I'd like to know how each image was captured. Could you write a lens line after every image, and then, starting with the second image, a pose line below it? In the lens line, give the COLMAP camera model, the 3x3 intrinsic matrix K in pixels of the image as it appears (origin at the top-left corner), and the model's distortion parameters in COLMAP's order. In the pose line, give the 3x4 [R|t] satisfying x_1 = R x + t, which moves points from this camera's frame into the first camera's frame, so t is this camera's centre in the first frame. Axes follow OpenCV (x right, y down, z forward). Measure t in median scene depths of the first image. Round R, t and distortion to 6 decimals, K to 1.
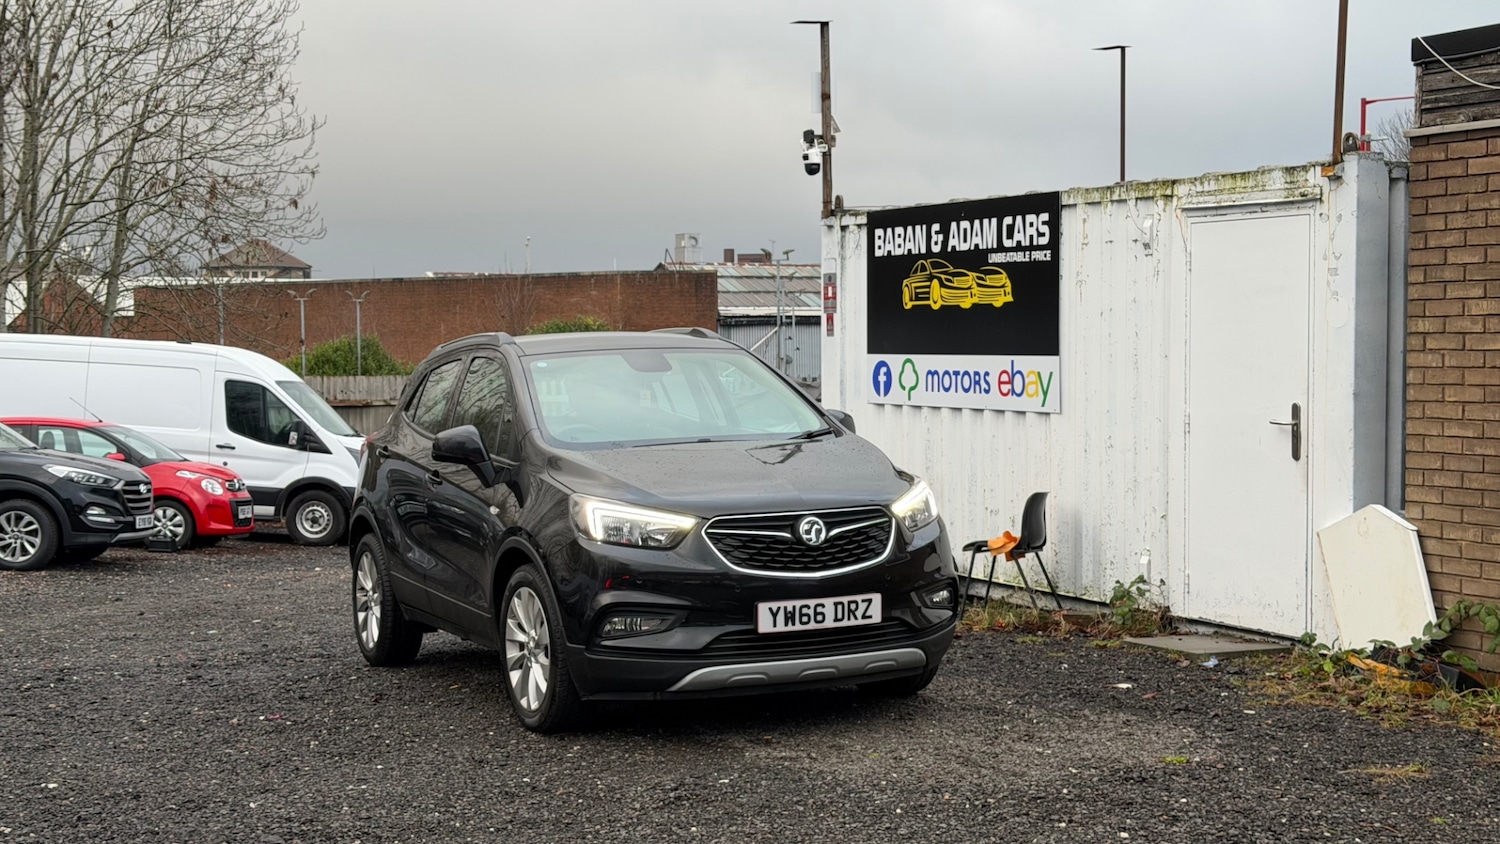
lens RADIAL K [[2089.1, 0, 736.5], [0, 2089.1, 434.3], [0, 0, 1]] dist [0.121888, 0.000000]
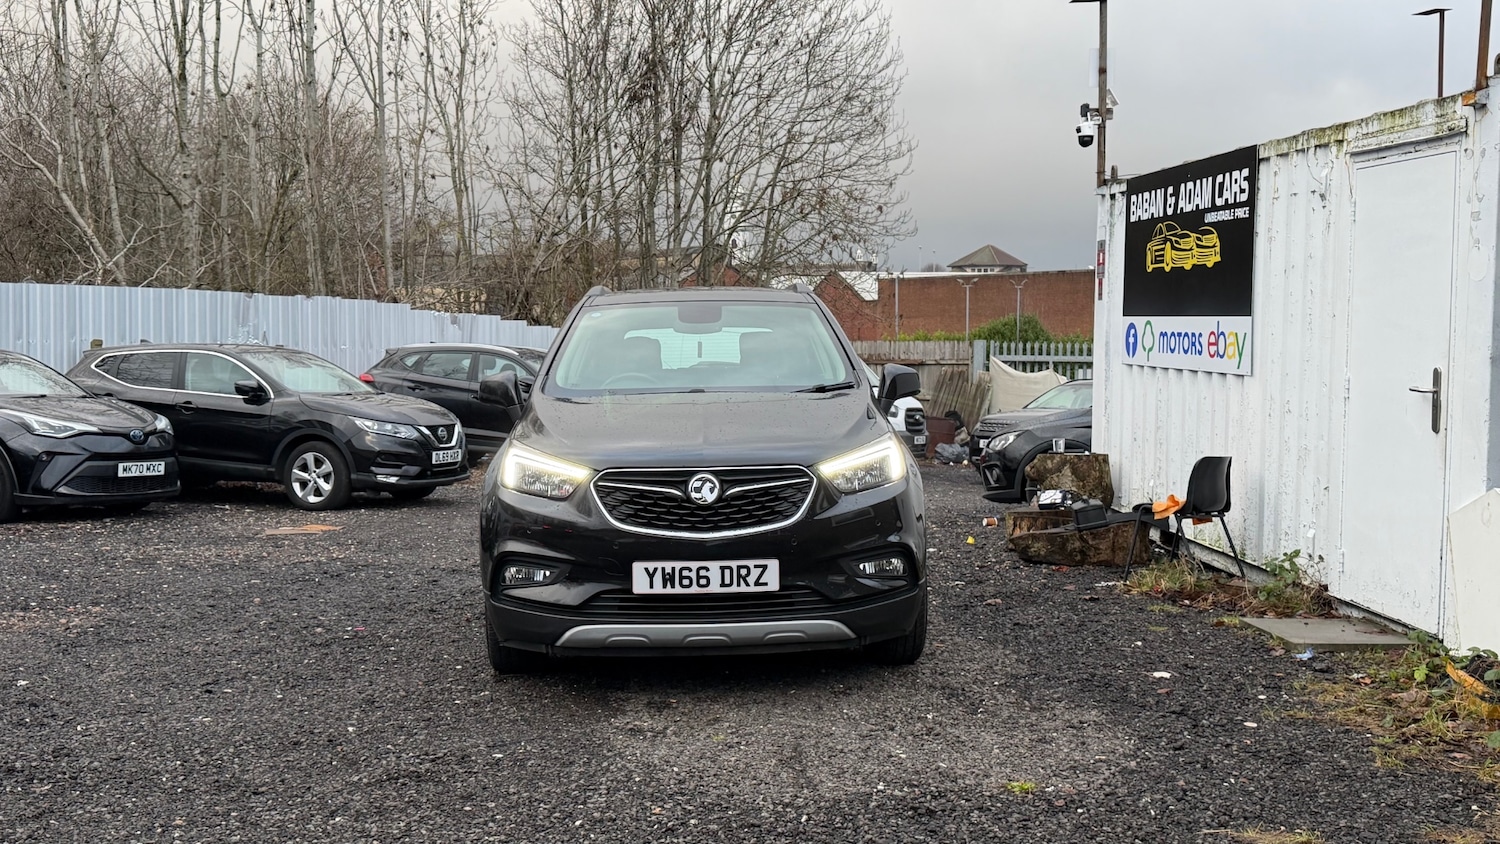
lens RADIAL K [[1529.2, 0, 746.9], [0, 1529.2, 431.4], [0, 0, 1]] dist [0.109891, 0.000000]
pose [[0.925778, 0.037288, -0.376225, 0.205420], [-0.026749, 0.999091, 0.033201, -0.001802], [0.377121, -0.020674, 0.925933, 0.245377]]
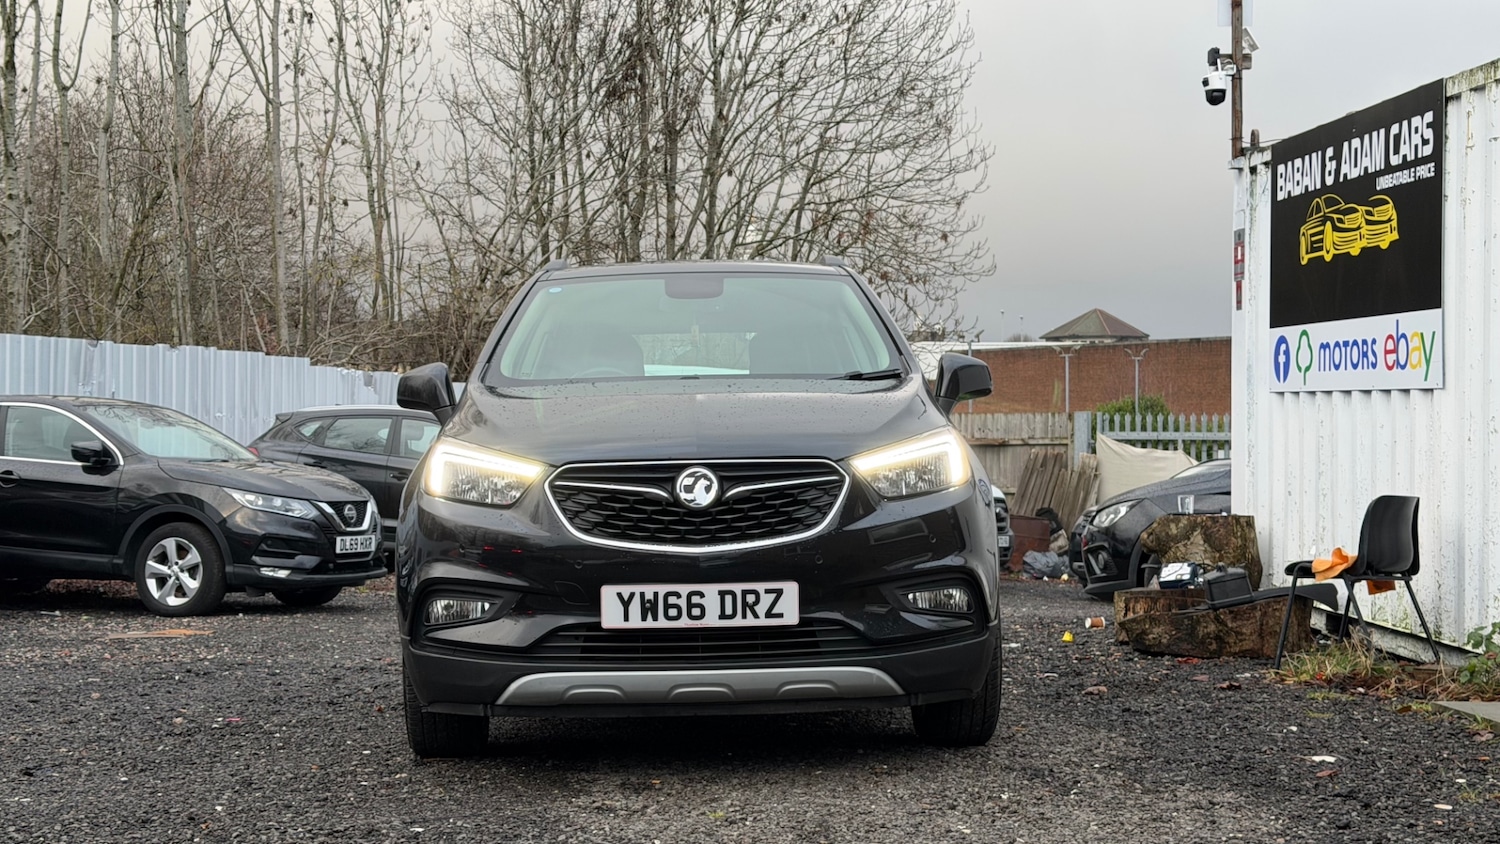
lens RADIAL K [[2089.1, 0, 741.5], [0, 2089.1, 431.5], [0, 0, 1]] dist [0.121888, 0.000000]
pose [[0.921030, 0.010405, -0.389353, 0.211922], [-0.024297, 0.999231, -0.030773, 0.032108], [0.388734, 0.037803, 0.920574, 0.239336]]
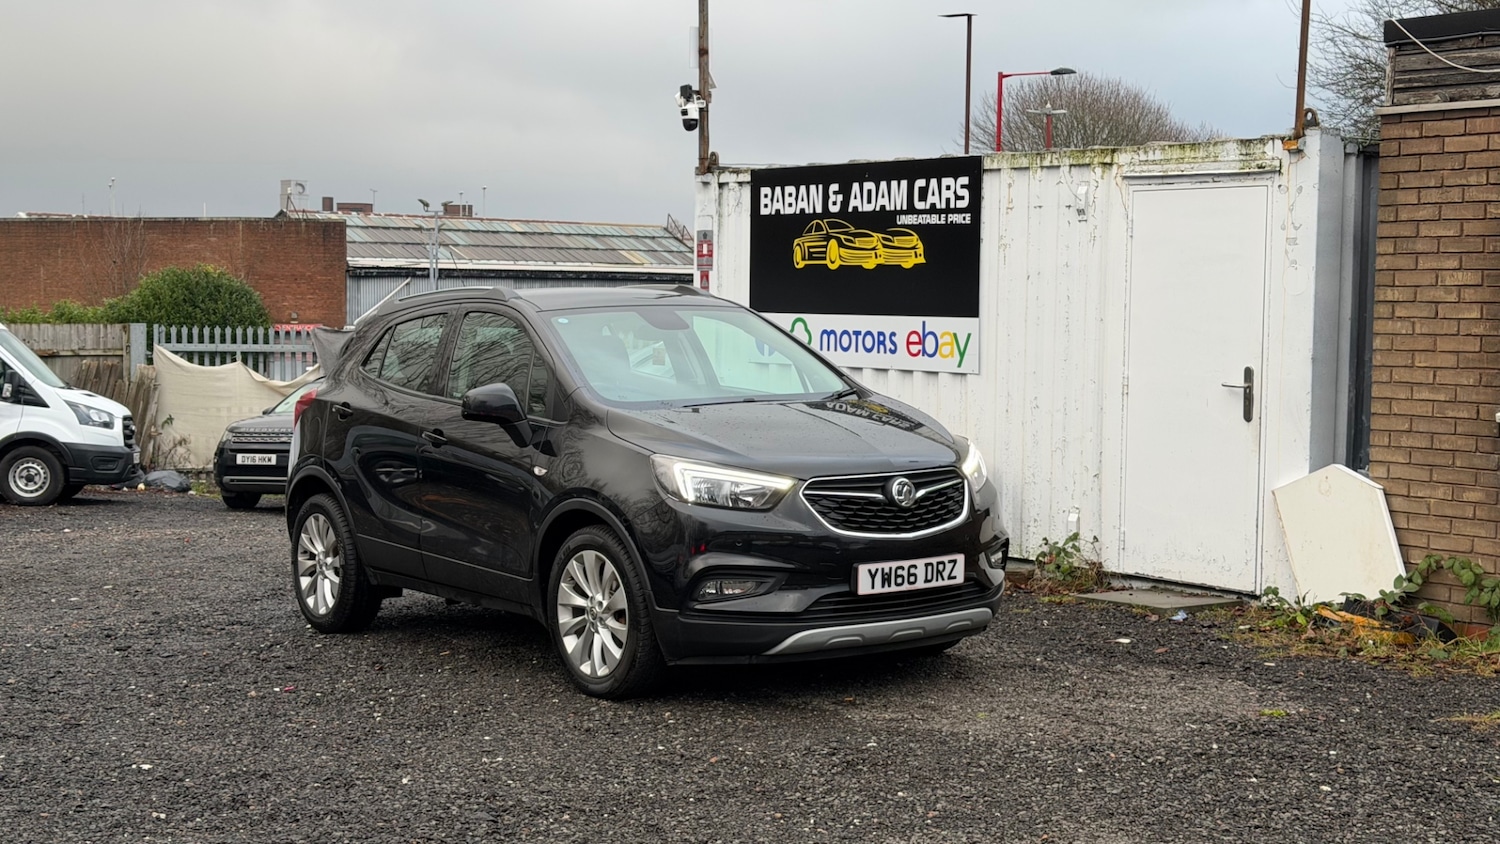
lens RADIAL K [[2089.1, 0, 742.0], [0, 2089.1, 424.2], [0, 0, 1]] dist [0.121888, 0.000000]
pose [[0.980692, 0.003854, 0.195522, -0.154779], [-0.007128, 0.999846, 0.016044, -0.001109], [-0.195430, -0.017128, 0.980568, 0.023674]]
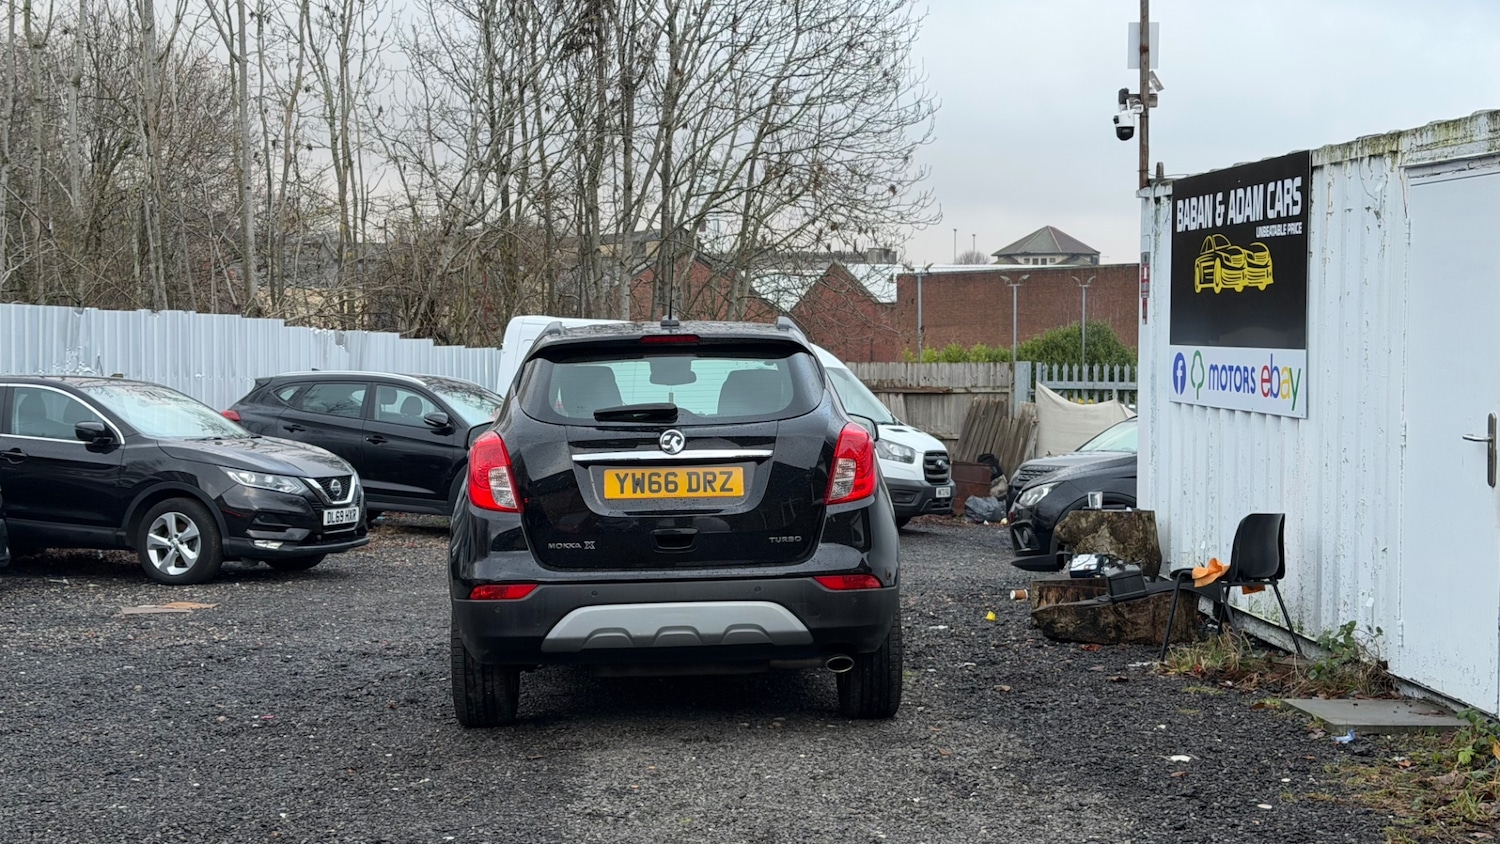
lens RADIAL K [[2089.1, 0, 744.0], [0, 2089.1, 433.4], [0, 0, 1]] dist [0.121888, 0.000000]
pose [[0.929967, 0.026177, -0.366709, 0.249211], [-0.023854, 0.999656, 0.010866, -0.007909], [0.366868, -0.001357, 0.930272, 0.141671]]
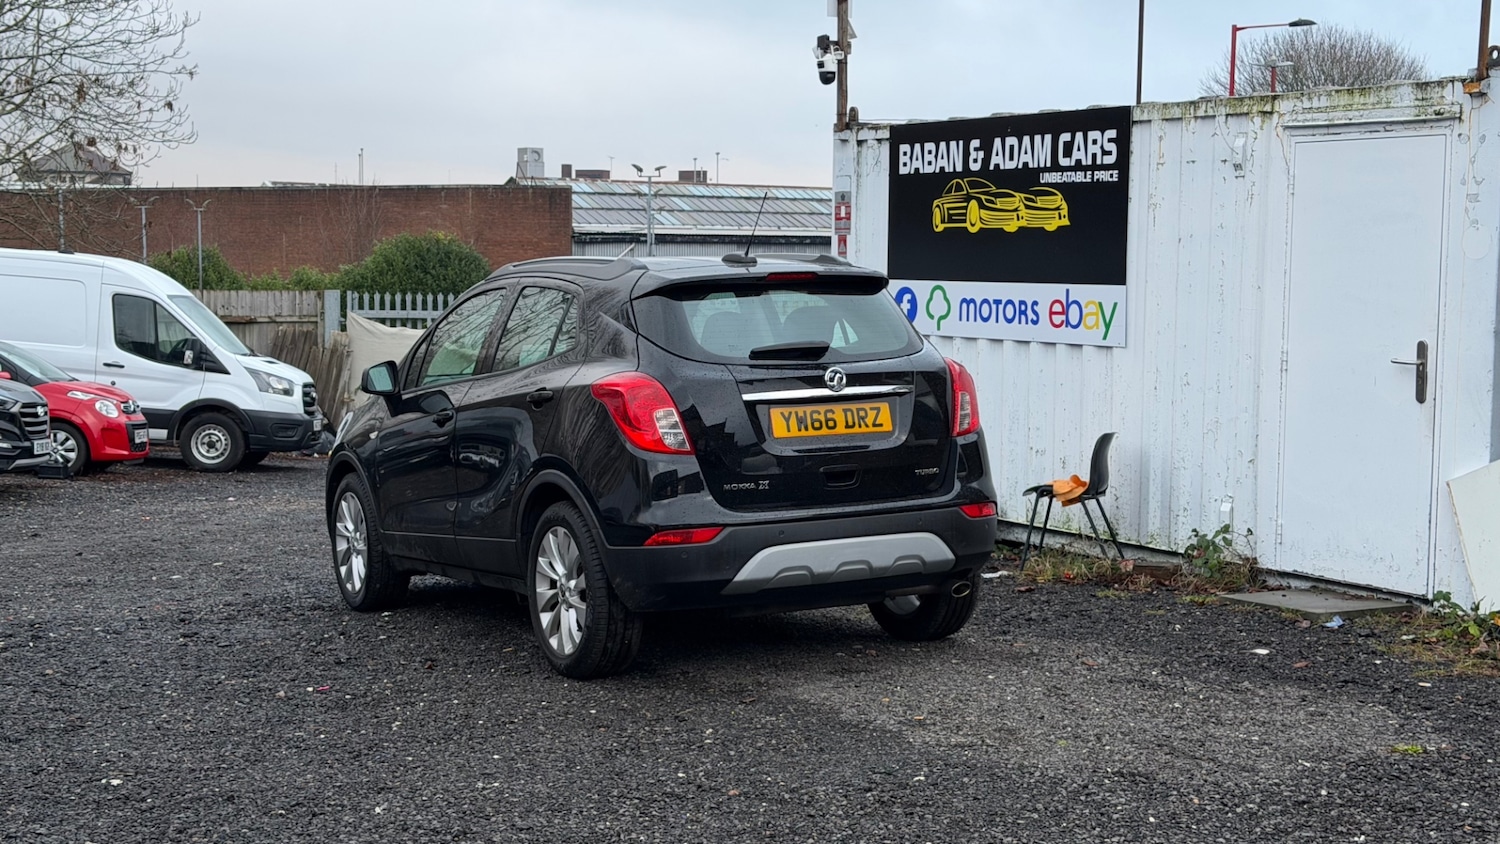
lens RADIAL K [[2089.1, 0, 739.8], [0, 2089.1, 428.2], [0, 0, 1]] dist [0.121888, 0.000000]
pose [[0.996532, 0.007732, 0.082855, -0.090450], [-0.010719, 0.999306, 0.035675, -0.005473], [-0.082522, -0.036440, 0.995923, 0.087564]]
